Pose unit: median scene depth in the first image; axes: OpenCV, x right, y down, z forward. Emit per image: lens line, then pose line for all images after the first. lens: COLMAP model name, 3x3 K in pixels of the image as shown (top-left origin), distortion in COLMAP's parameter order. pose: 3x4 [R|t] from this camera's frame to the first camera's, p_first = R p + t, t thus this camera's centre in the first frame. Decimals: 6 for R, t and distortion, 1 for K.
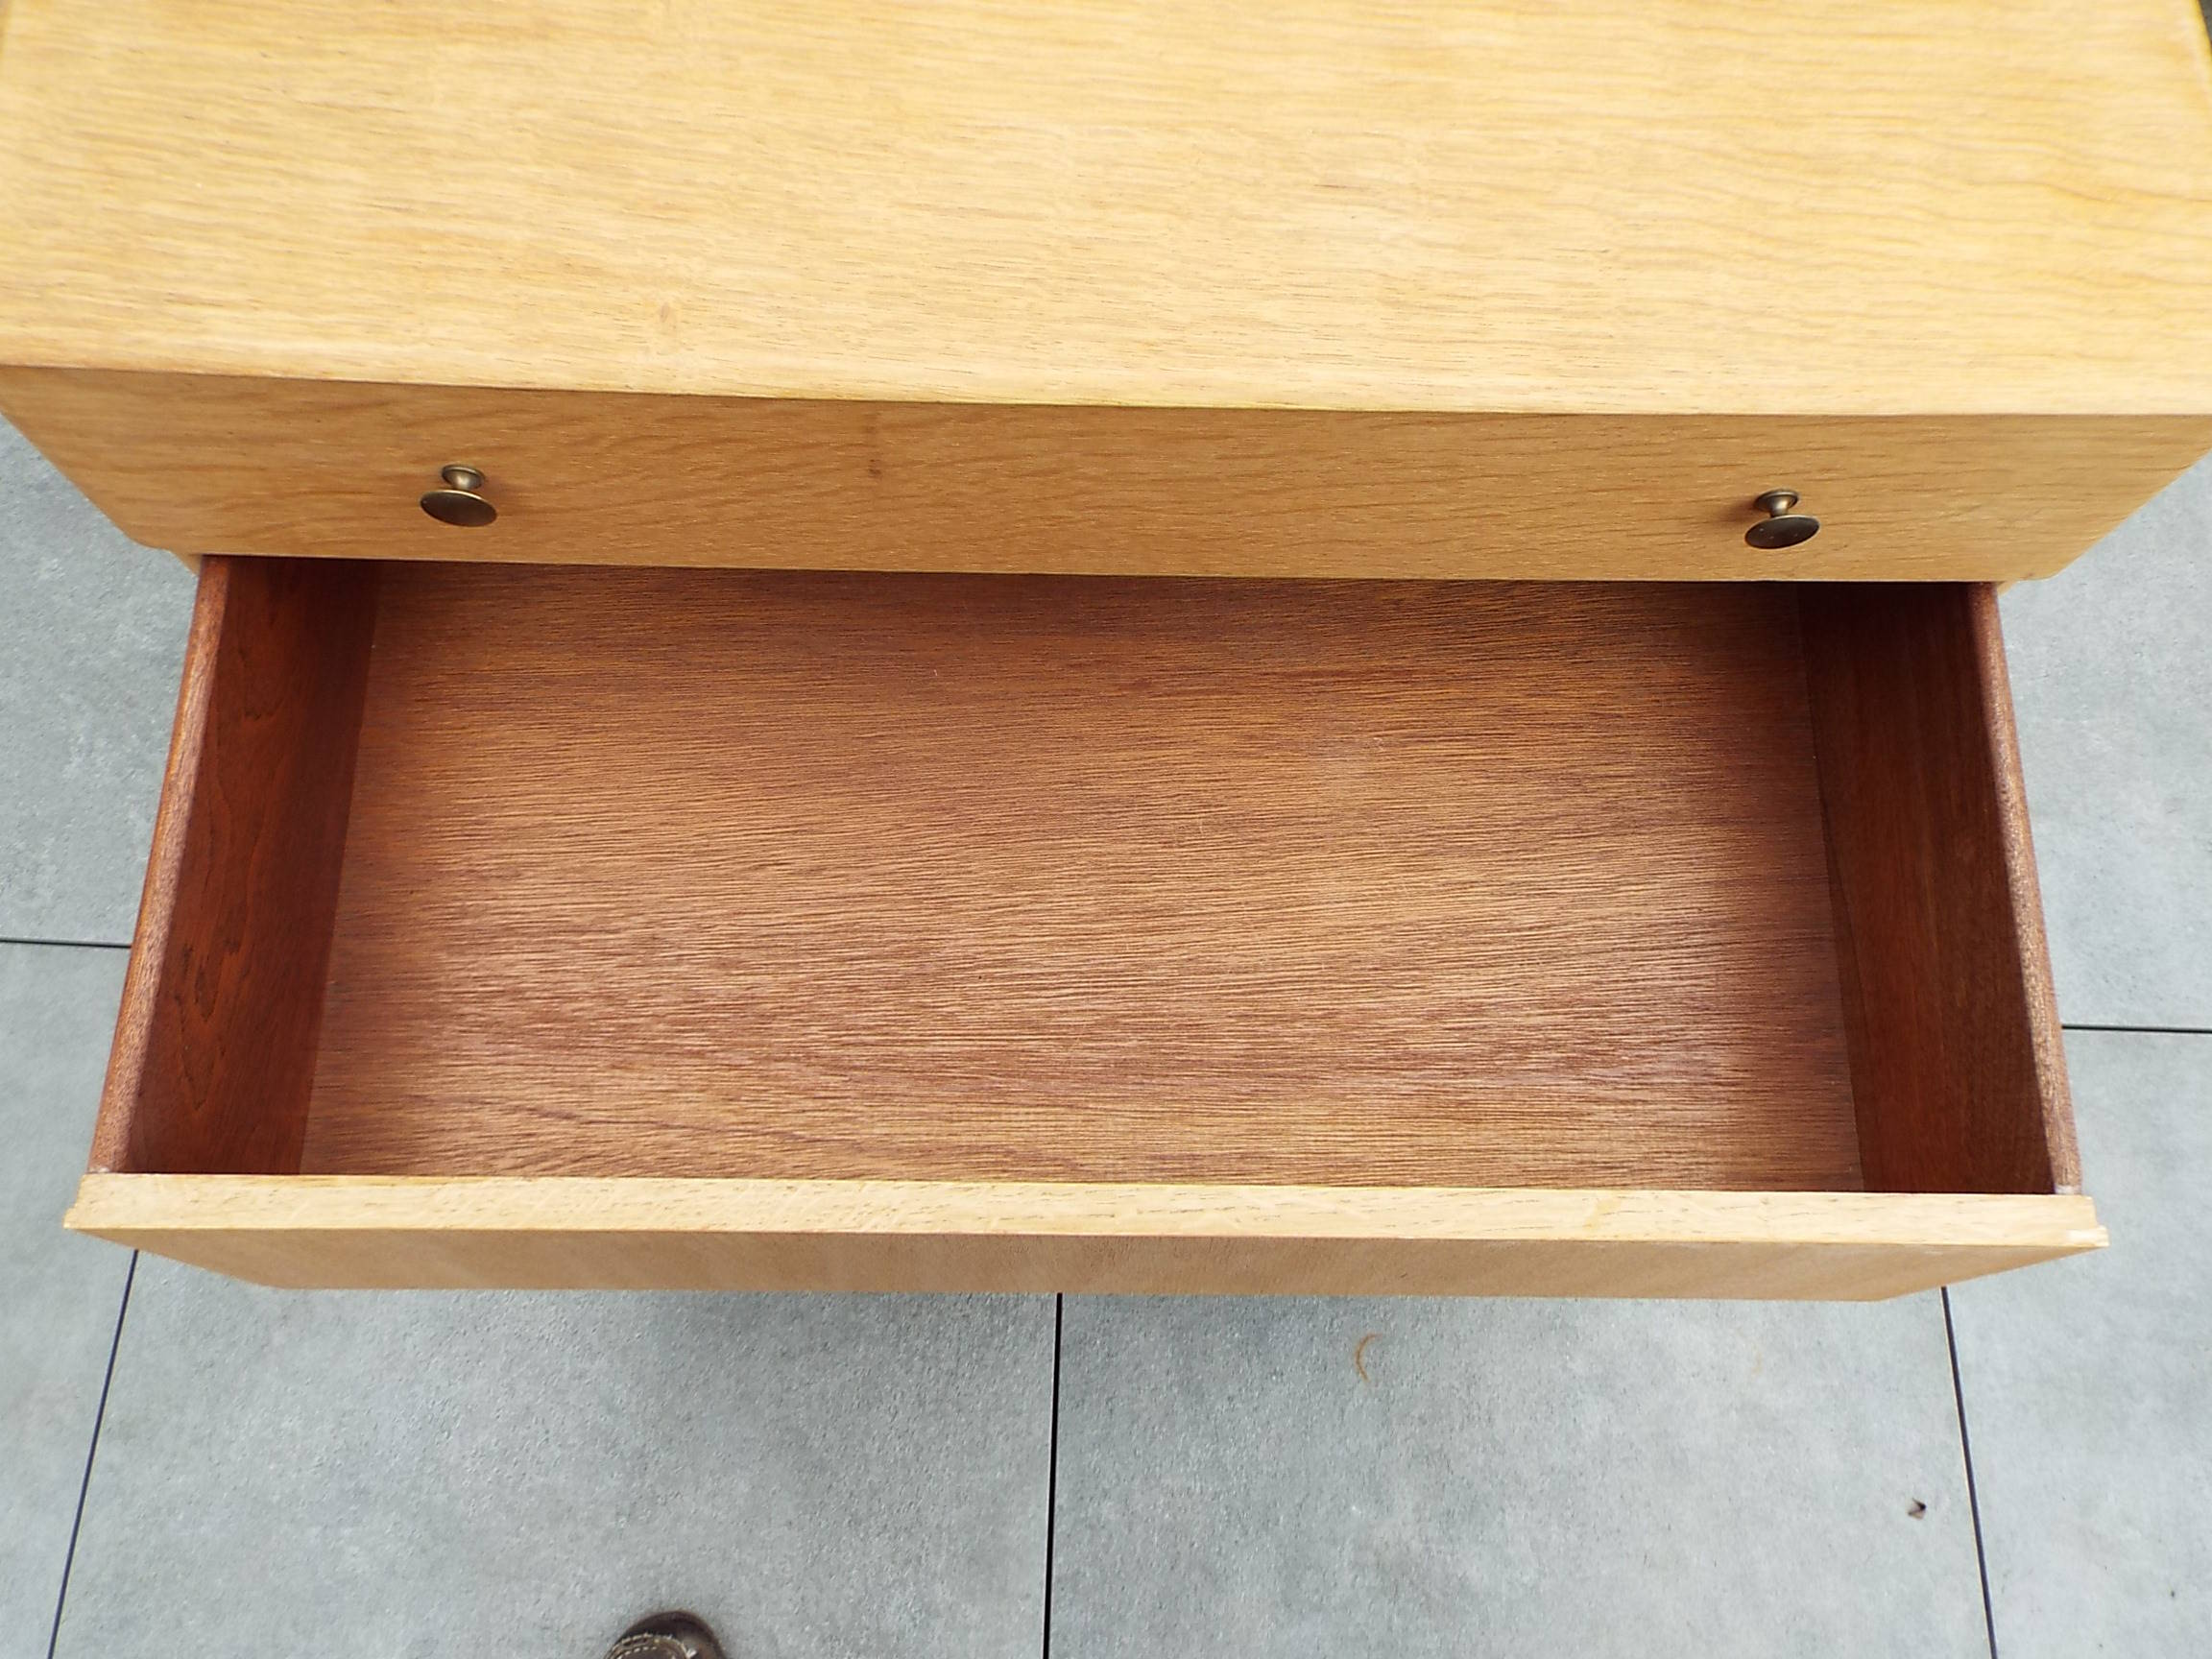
lens RADIAL K [[1712.5, 0, 1088.9], [0, 1712.5, 830.0], [0, 0, 1]] dist [0.041893, -0.016417]
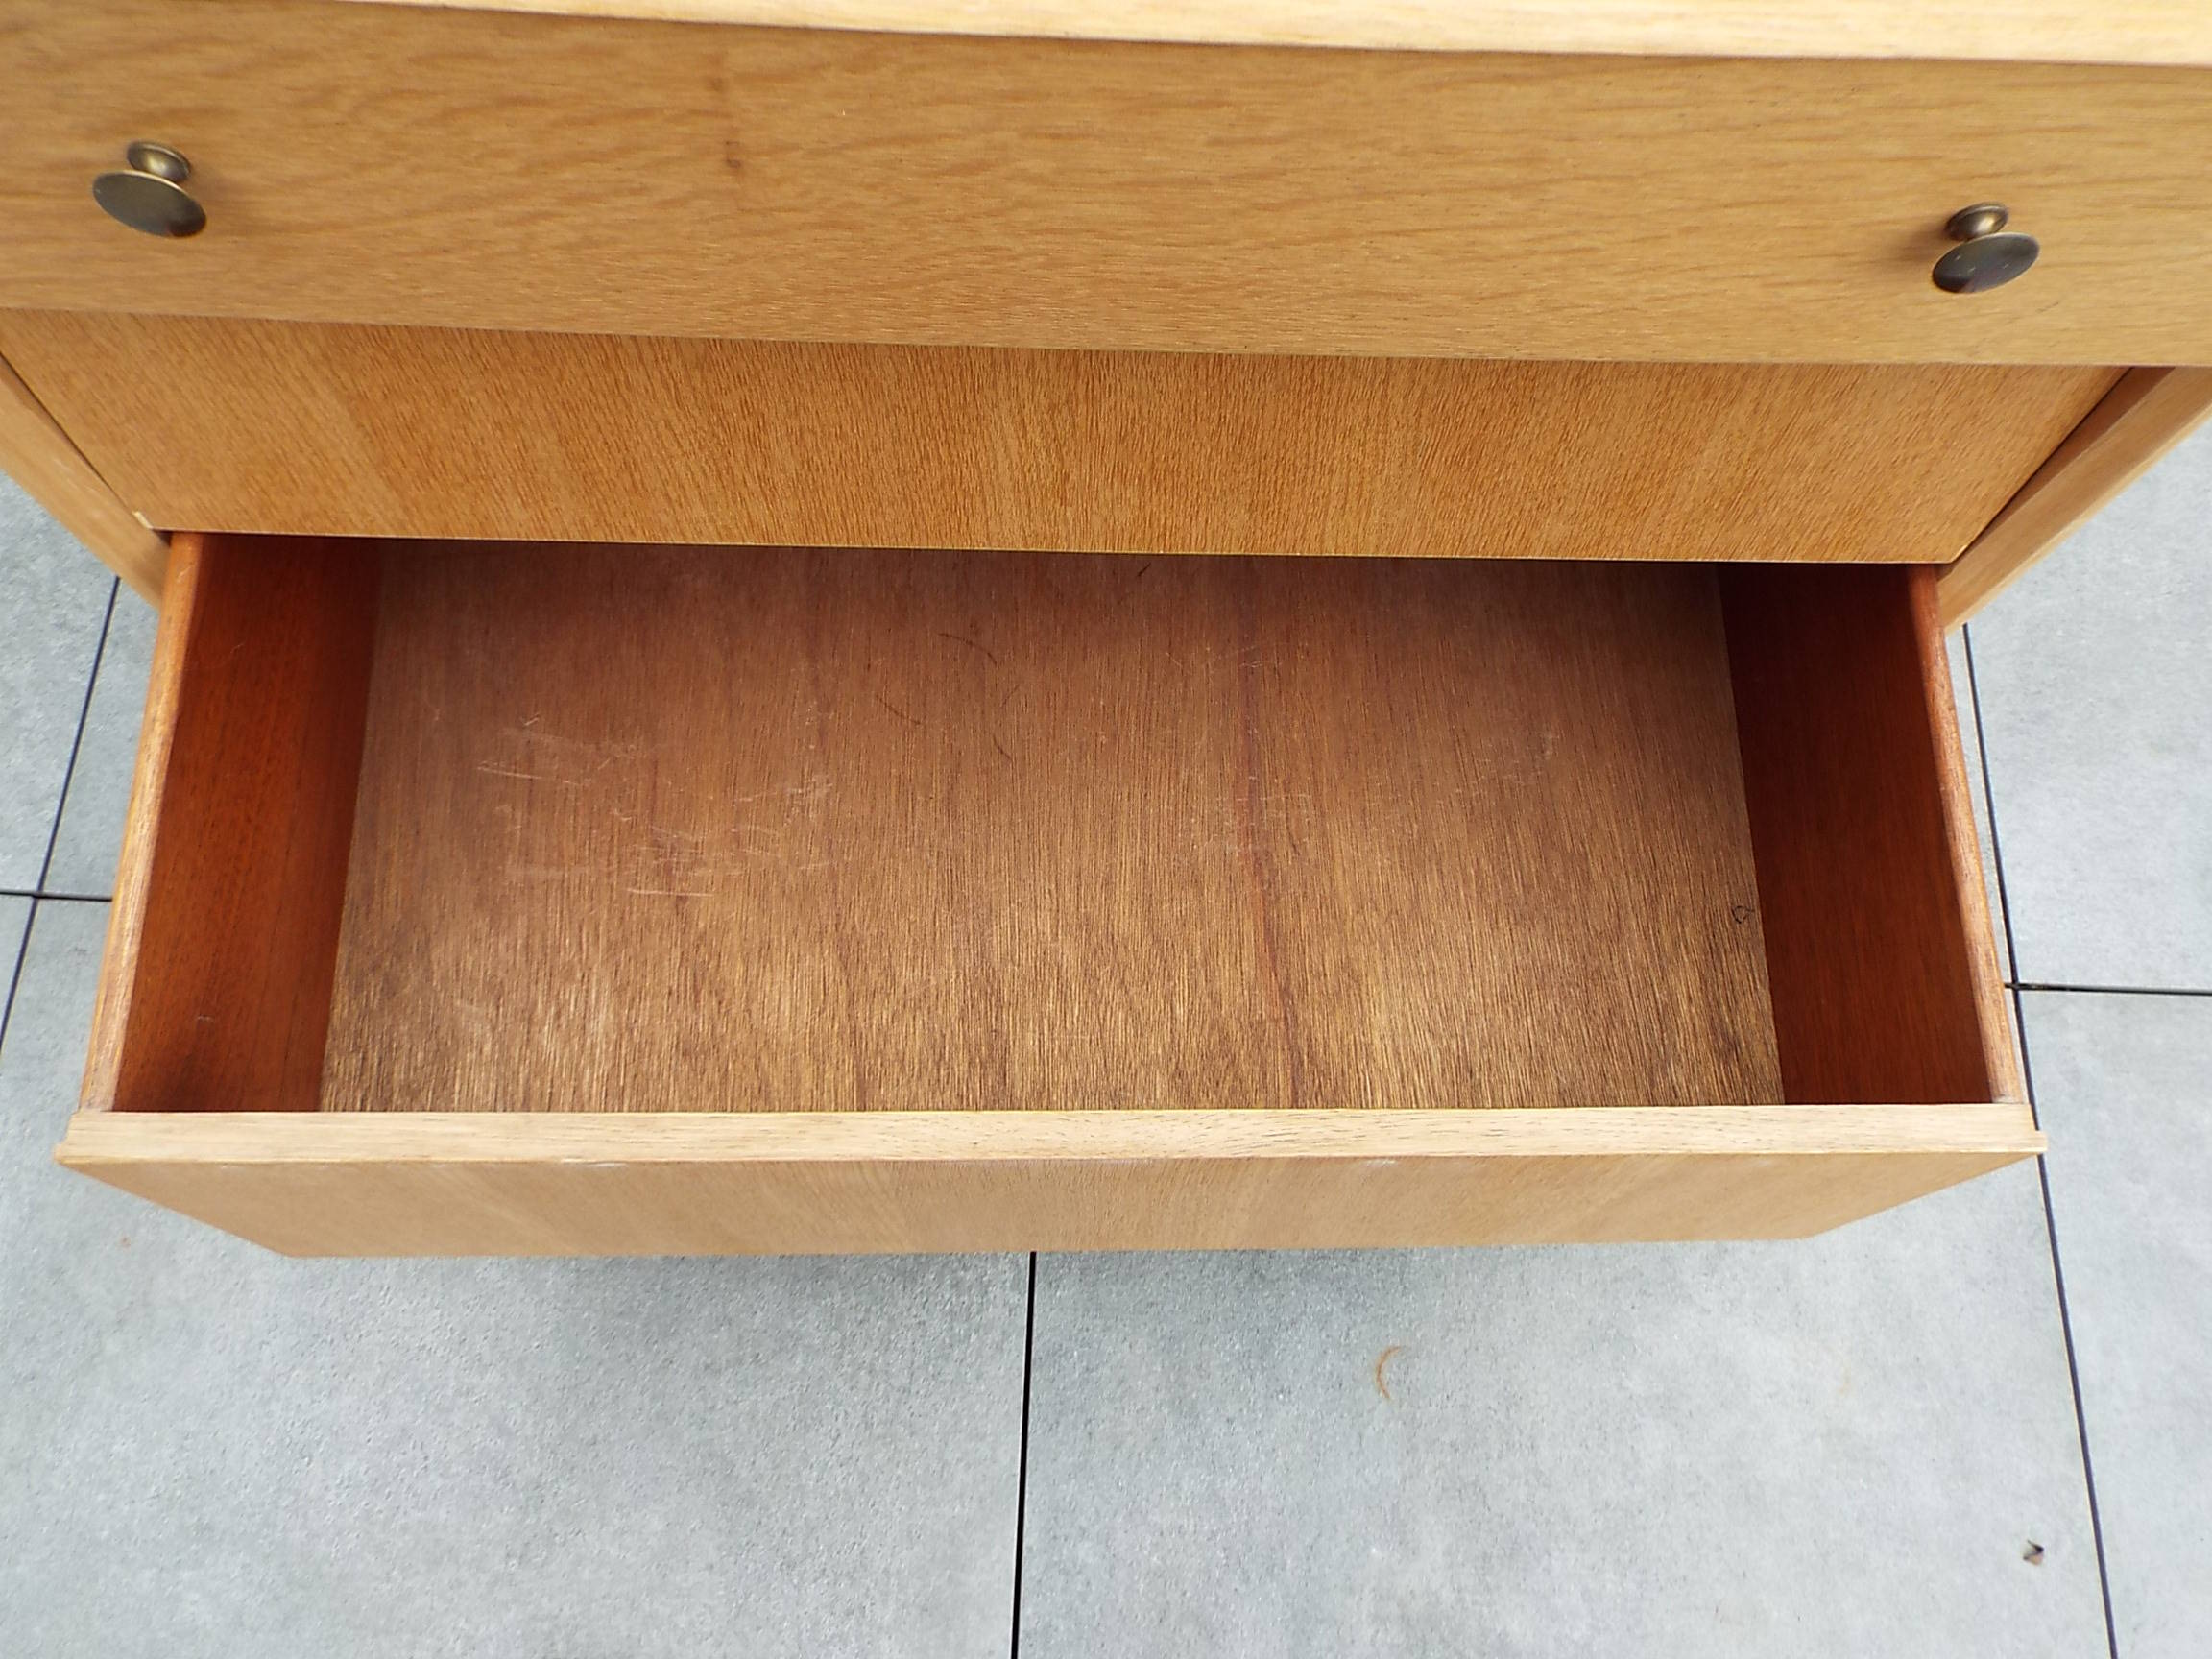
lens RADIAL K [[1712.5, 0, 1111.4], [0, 1712.5, 821.1], [0, 0, 1]] dist [0.041893, -0.016417]
pose [[0.999961, 0.005672, 0.006703, 0.028794], [-0.005649, 0.999978, -0.003440, 0.065091], [-0.006722, 0.003402, 0.999972, 0.260668]]
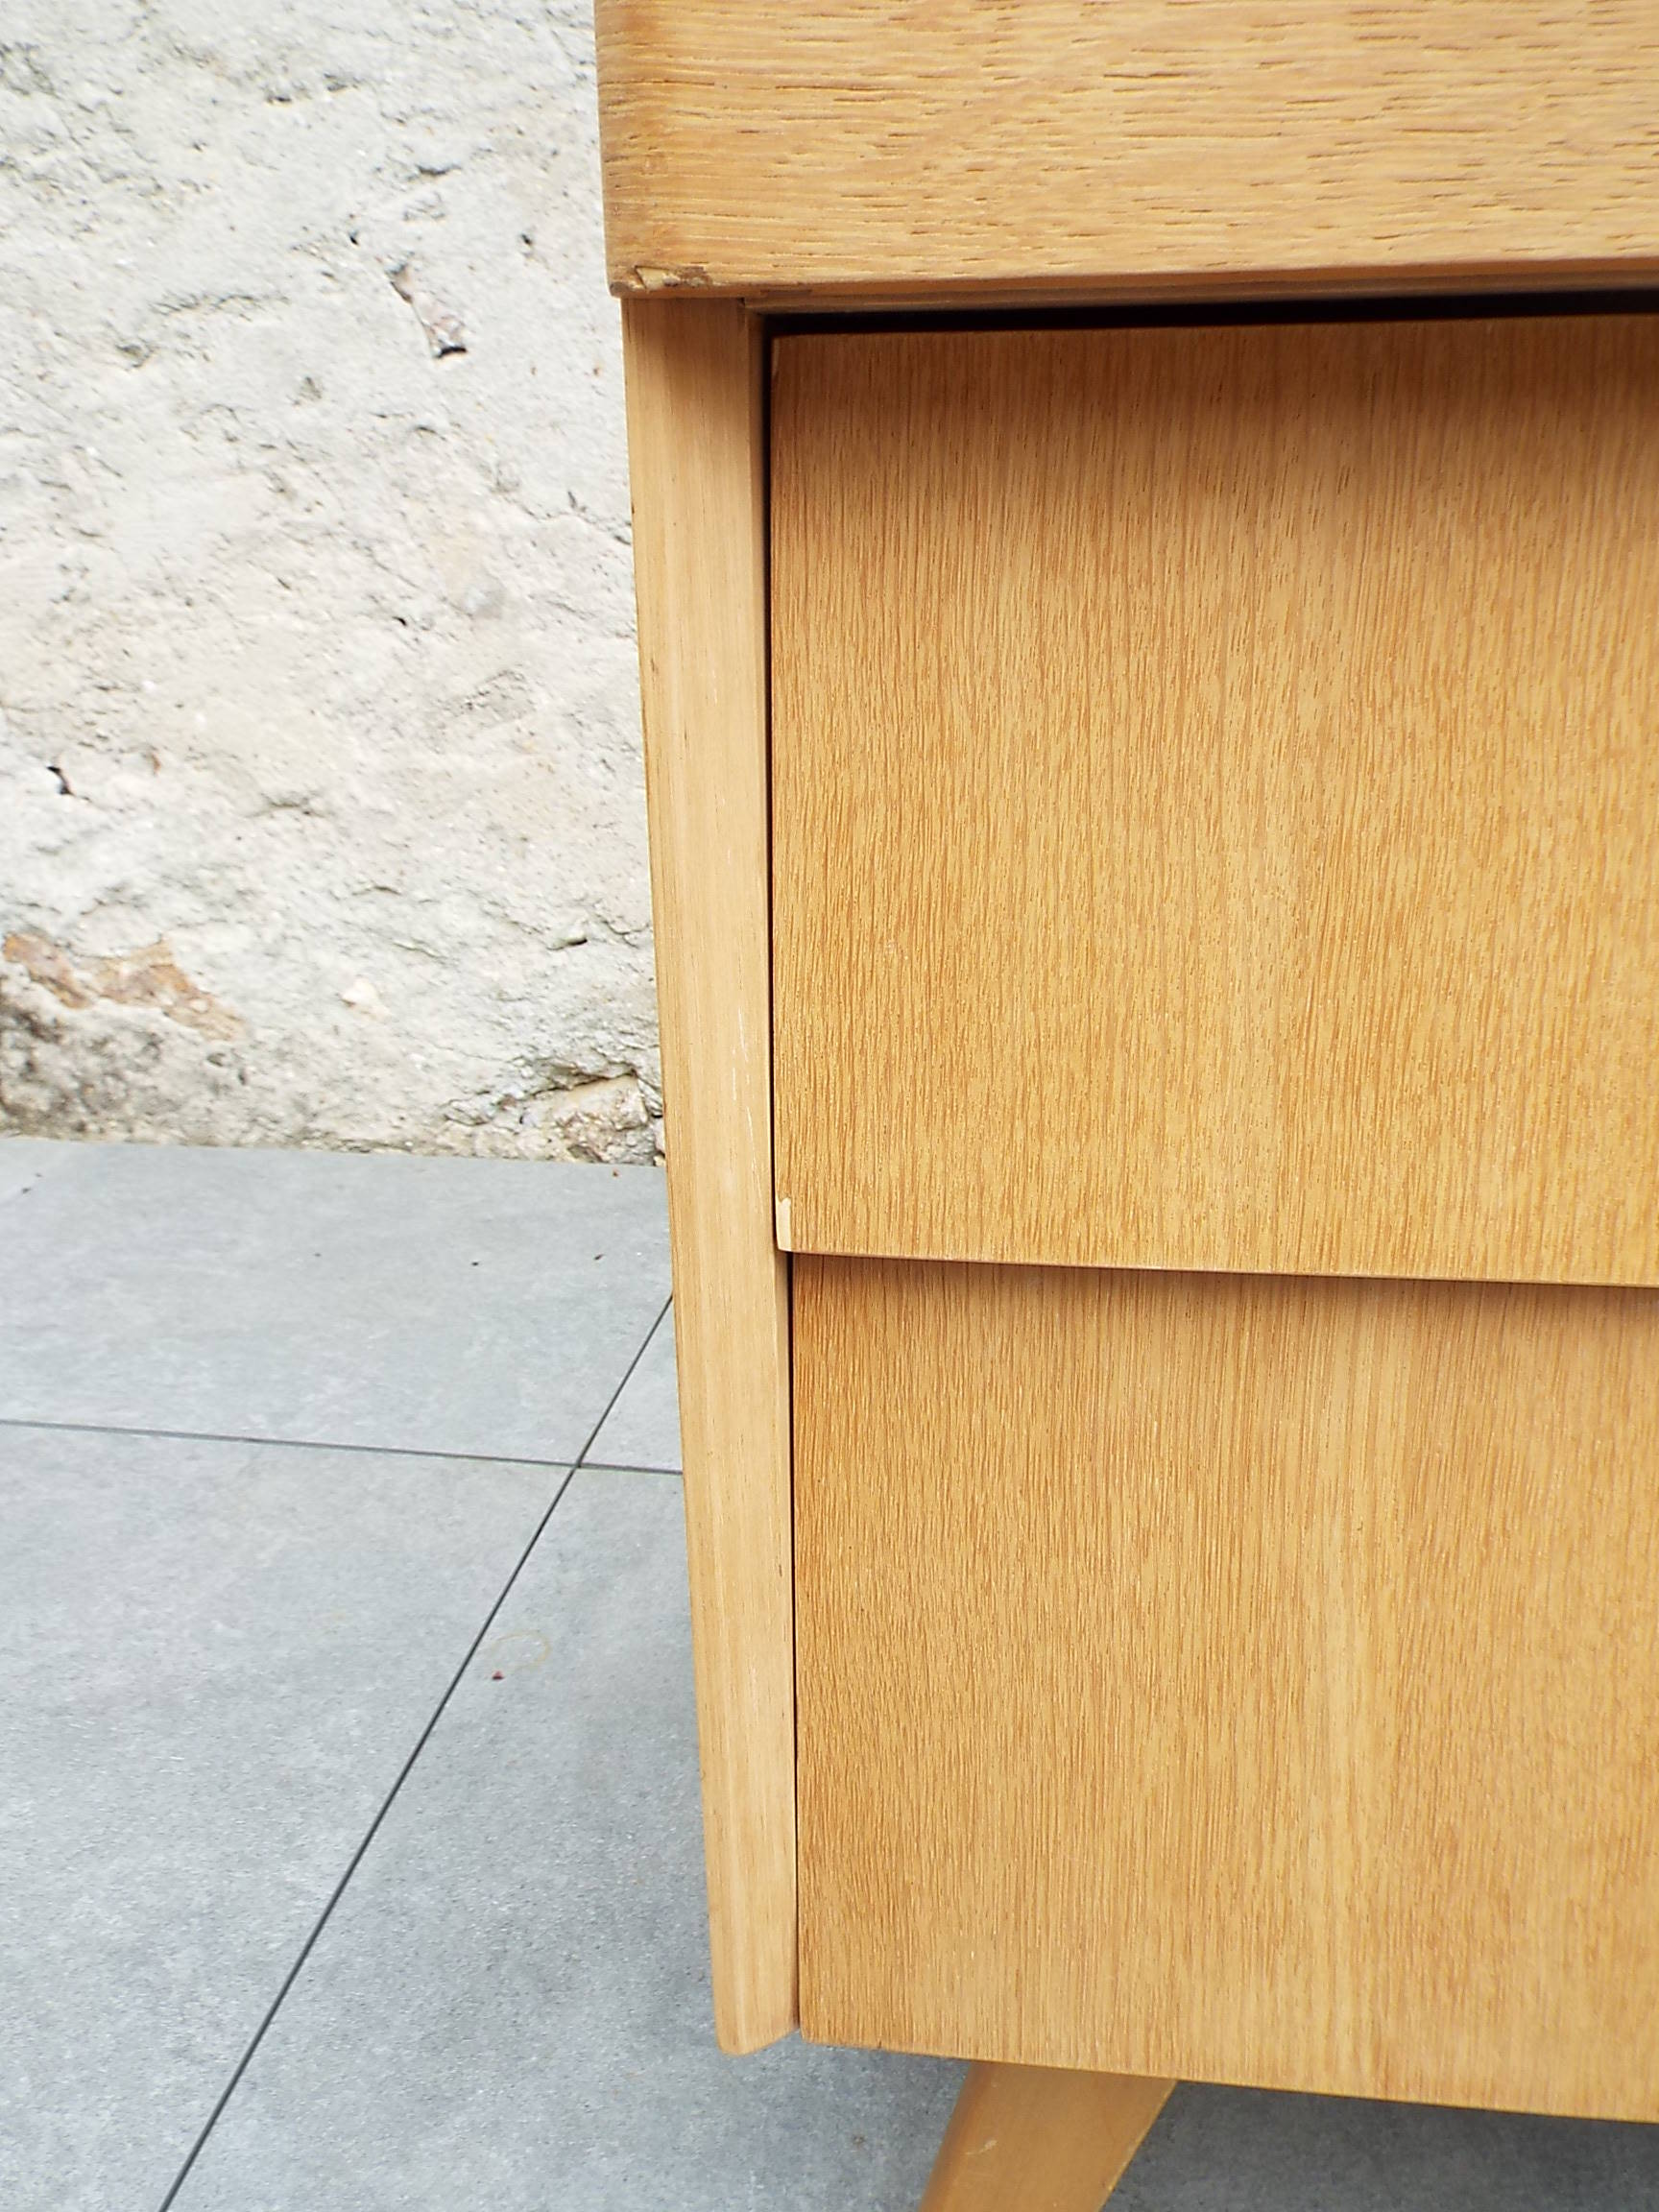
lens RADIAL K [[1712.5, 0, 858.8], [0, 1712.5, 1069.7], [0, 0, 1]] dist [0.041893, -0.016417]
pose [[0.991721, -0.019245, -0.126962, -0.458103], [-0.089387, 0.606384, -0.790132, 0.303102], [0.092194, 0.794939, 0.599643, 0.937038]]
